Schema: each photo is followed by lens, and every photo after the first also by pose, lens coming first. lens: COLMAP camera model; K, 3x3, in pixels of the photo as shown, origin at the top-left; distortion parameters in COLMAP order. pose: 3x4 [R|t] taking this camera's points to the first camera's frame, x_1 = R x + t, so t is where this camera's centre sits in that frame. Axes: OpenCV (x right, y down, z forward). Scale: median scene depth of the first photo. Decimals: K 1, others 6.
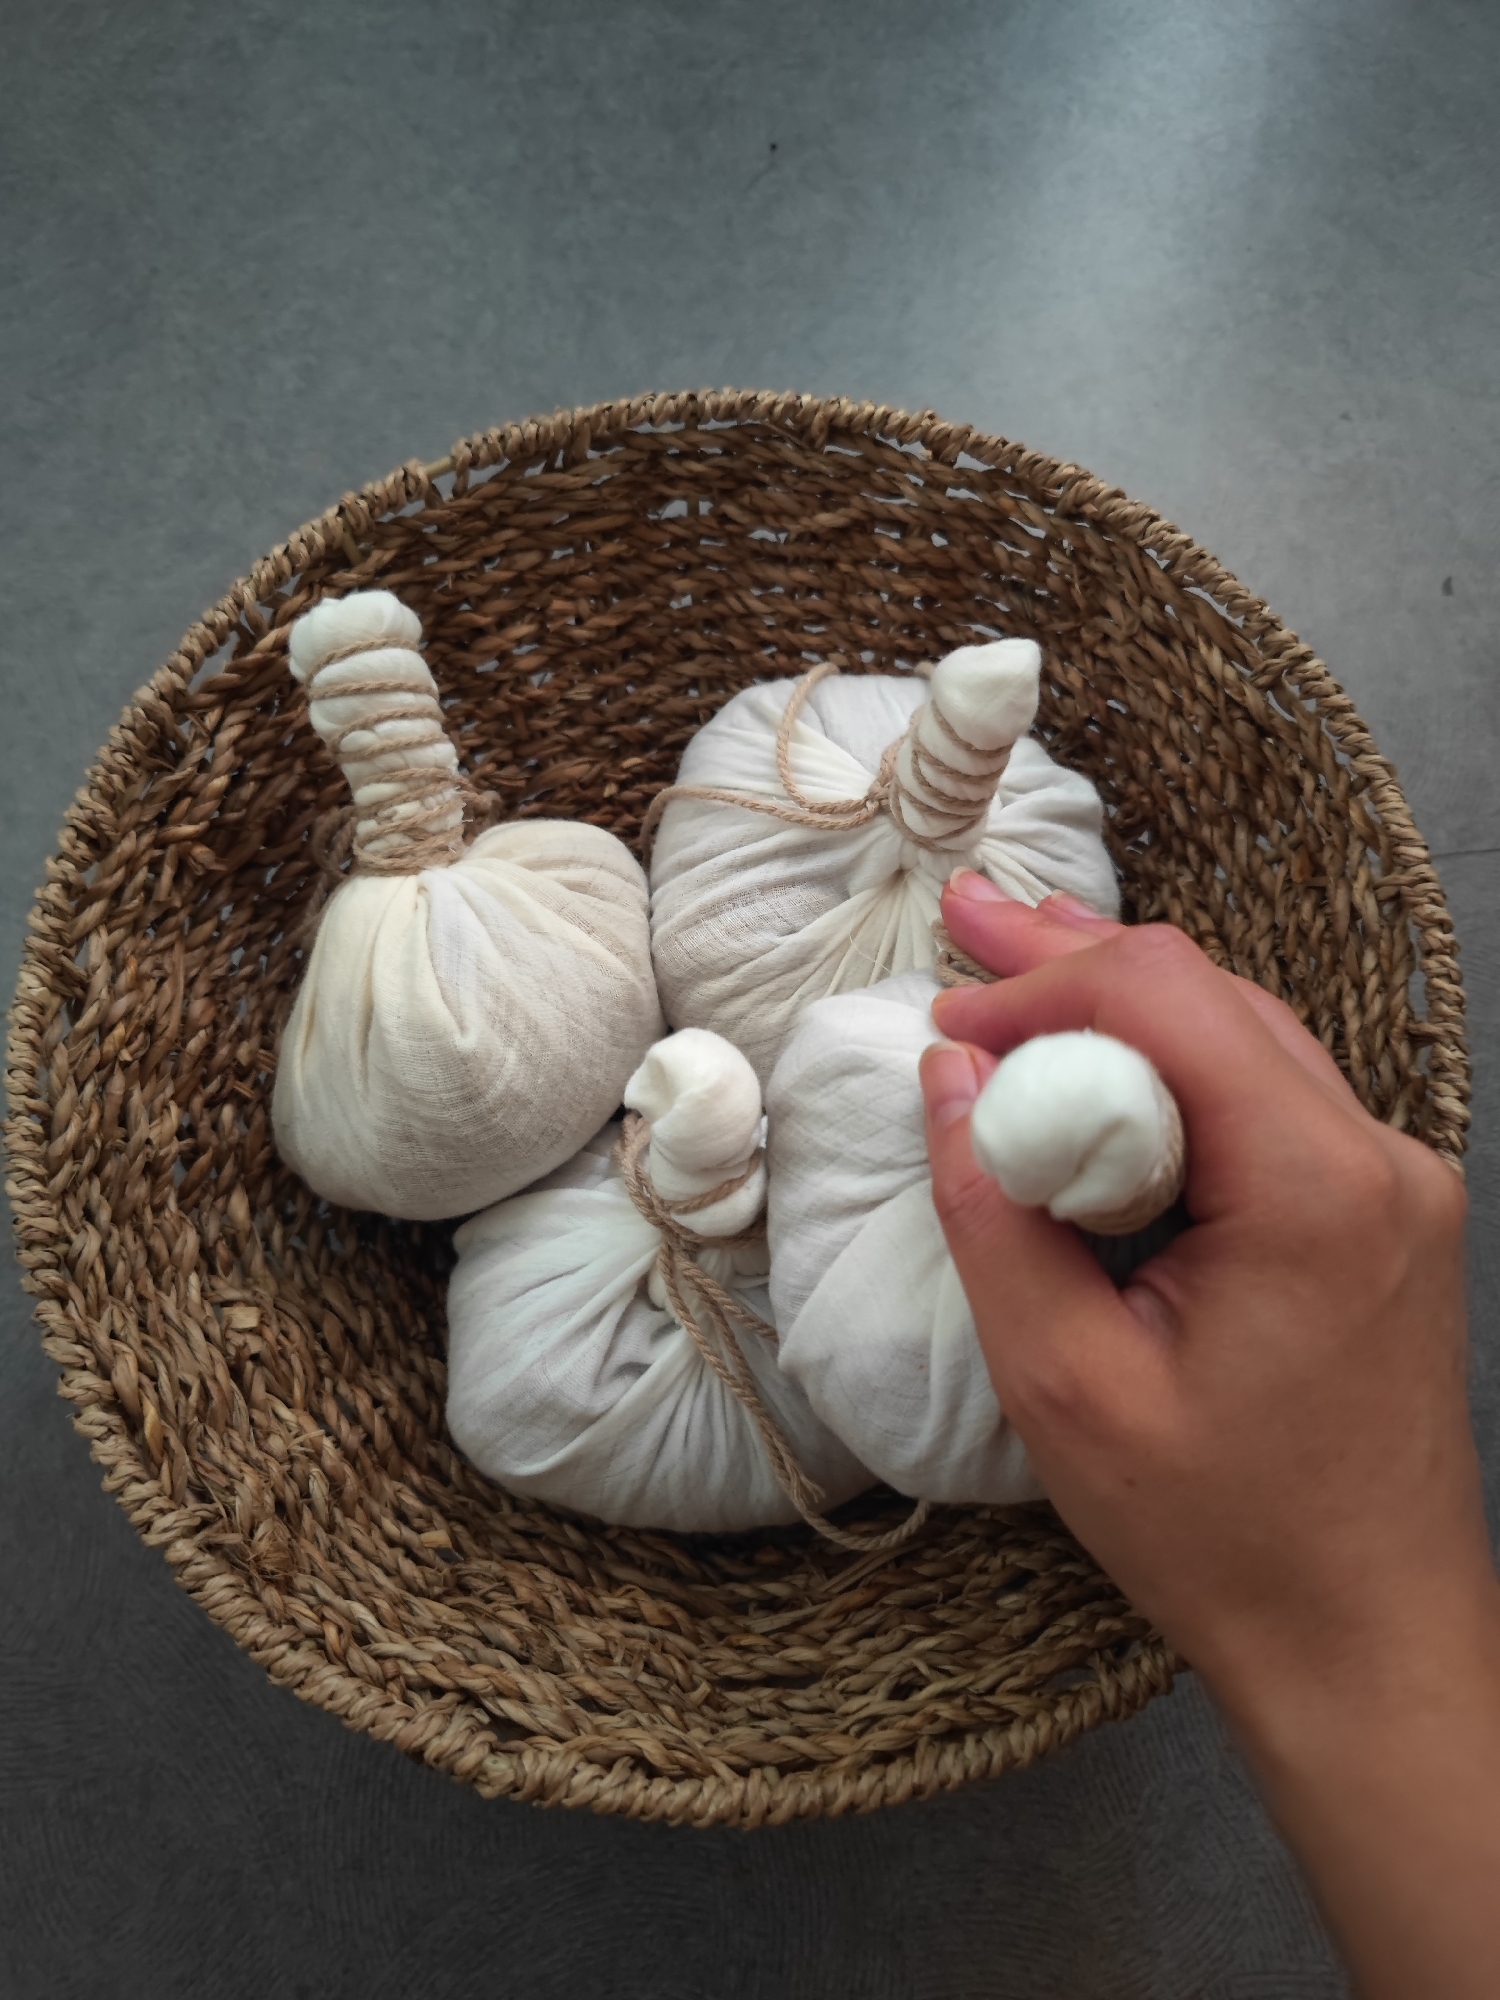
lens RADIAL K [[1300.9, 0, 770.7], [0, 1300.9, 1010.0], [0, 0, 1]] dist [0.058109, -0.051955]
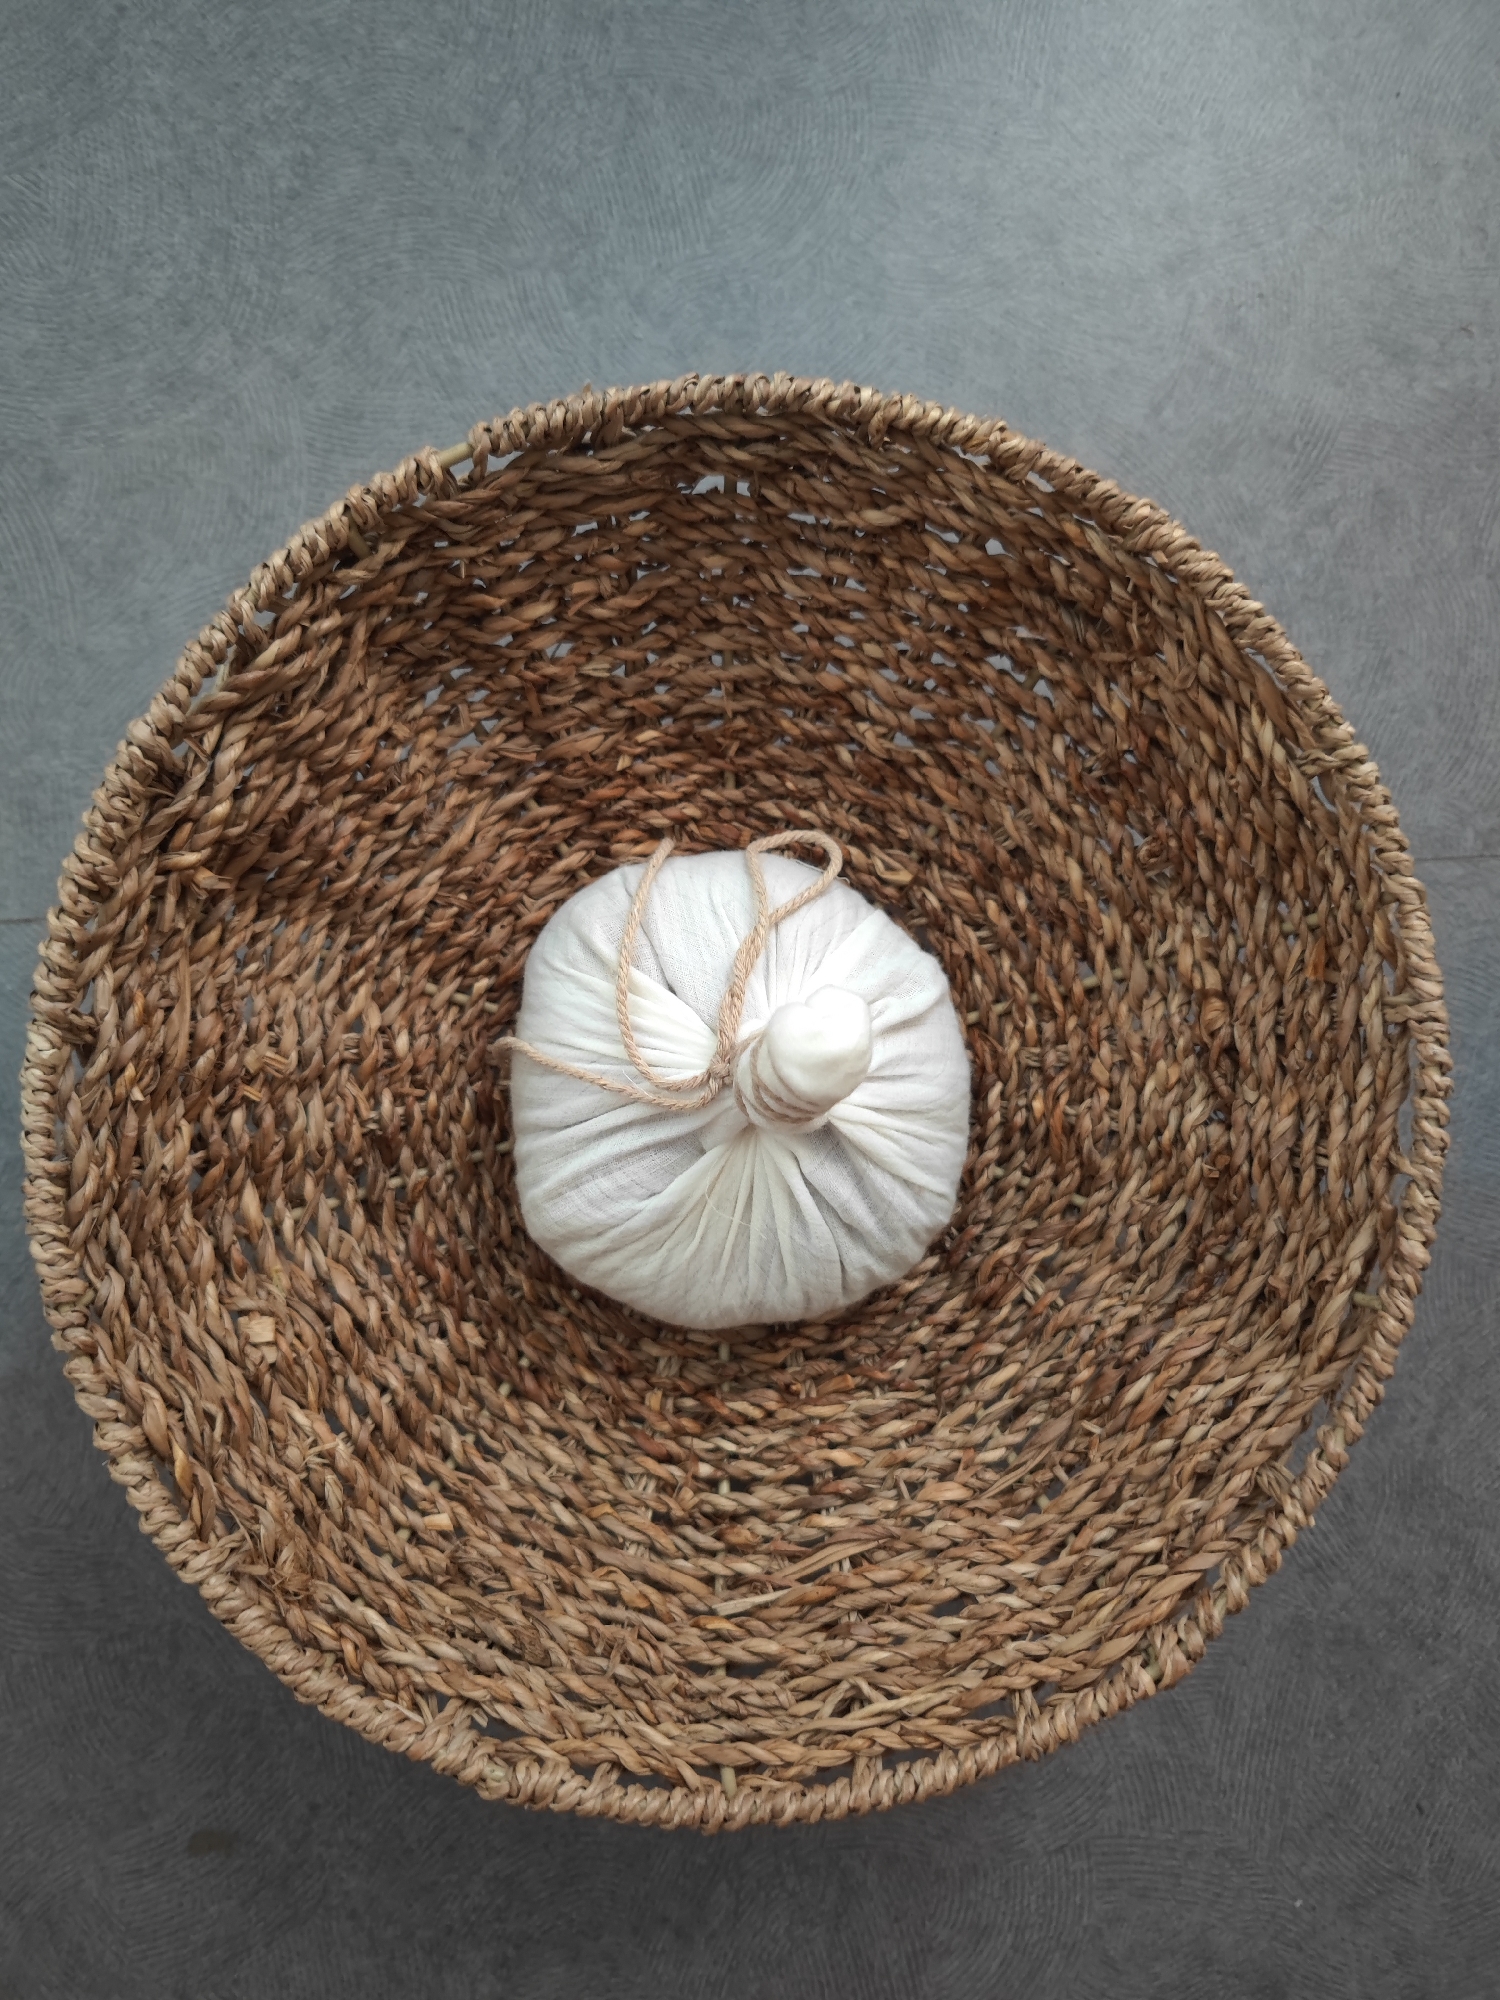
lens RADIAL K [[1300.9, 0, 774.5], [0, 1300.9, 1006.4], [0, 0, 1]] dist [0.058109, -0.051955]
pose [[0.997043, 0.071532, 0.028075, -0.034352], [-0.076271, 0.965719, 0.248133, -0.315332], [-0.009363, -0.249540, 0.968319, 0.031632]]
